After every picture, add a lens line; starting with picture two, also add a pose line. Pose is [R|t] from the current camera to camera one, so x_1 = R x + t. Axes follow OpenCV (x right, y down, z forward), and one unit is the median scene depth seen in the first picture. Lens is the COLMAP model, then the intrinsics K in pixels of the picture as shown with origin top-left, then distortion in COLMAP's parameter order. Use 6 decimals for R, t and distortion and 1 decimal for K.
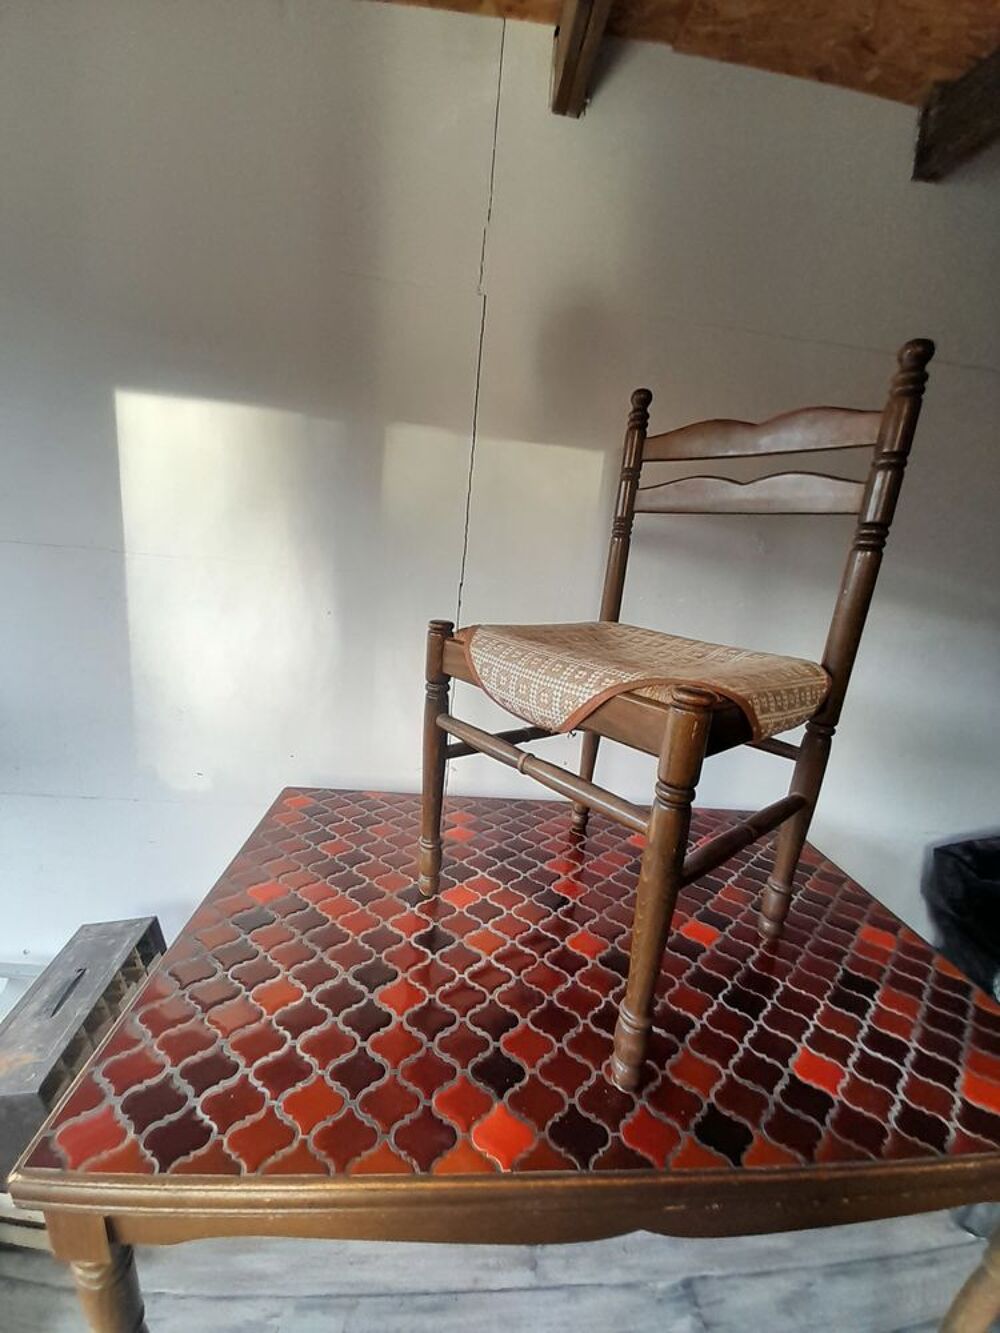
lens RADIAL K [[522.0, 0, 488.6], [0, 522.0, 666.5], [0, 0, 1]] dist [-0.000748, -0.000911]
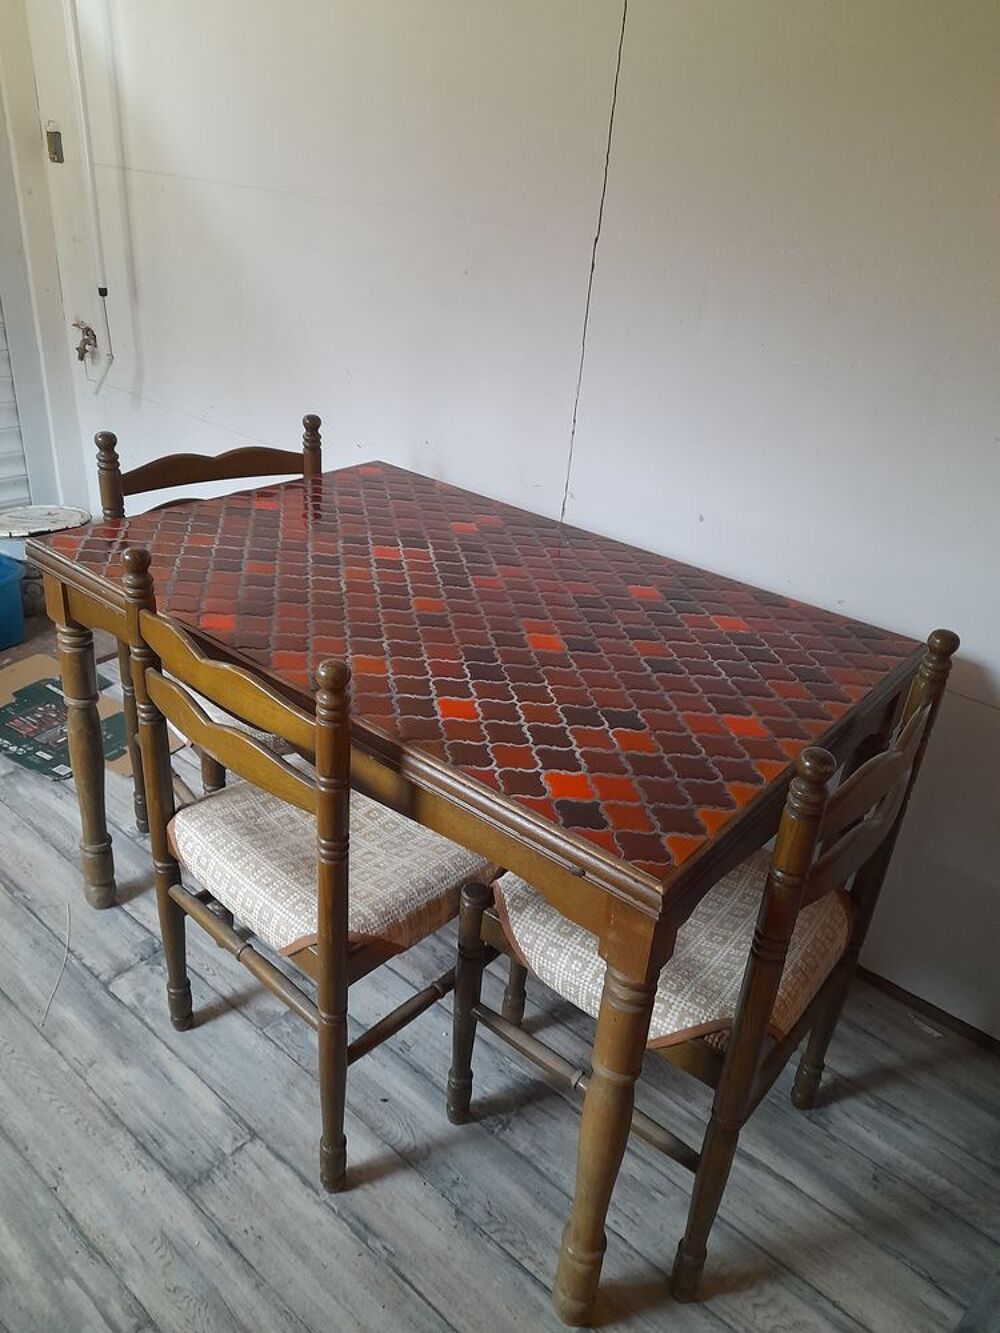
lens RADIAL K [[987.5, 0, 490.3], [0, 987.5, 668.7], [0, 0, 1]] dist [0.012833, -0.007943]
pose [[0.704645, 0.284905, -0.649849, 1.375833], [-0.168841, 0.956867, 0.236428, 0.175755], [0.689179, -0.056877, 0.722356, -0.236556]]
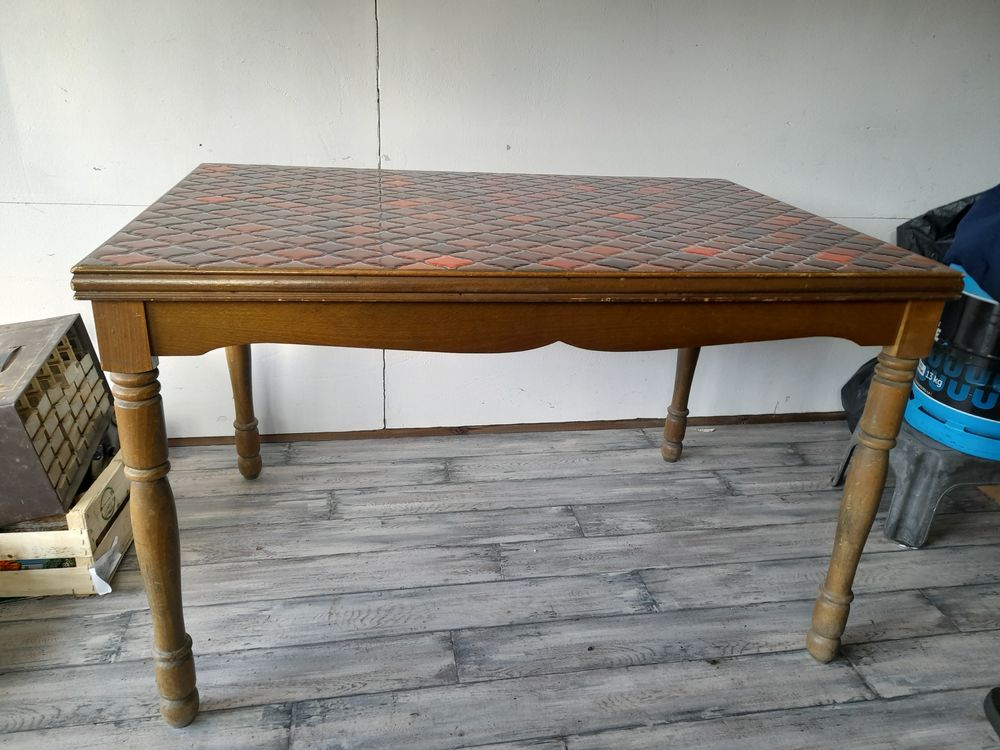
lens RADIAL K [[740.8, 0, 490.2], [0, 740.8, 383.0], [0, 0, 1]] dist [0.012833, -0.007943]
pose [[0.993130, -0.090050, 0.074721, -0.013935], [0.074142, 0.978286, 0.193542, 0.526555], [-0.090527, -0.186672, 0.978242, -0.529725]]
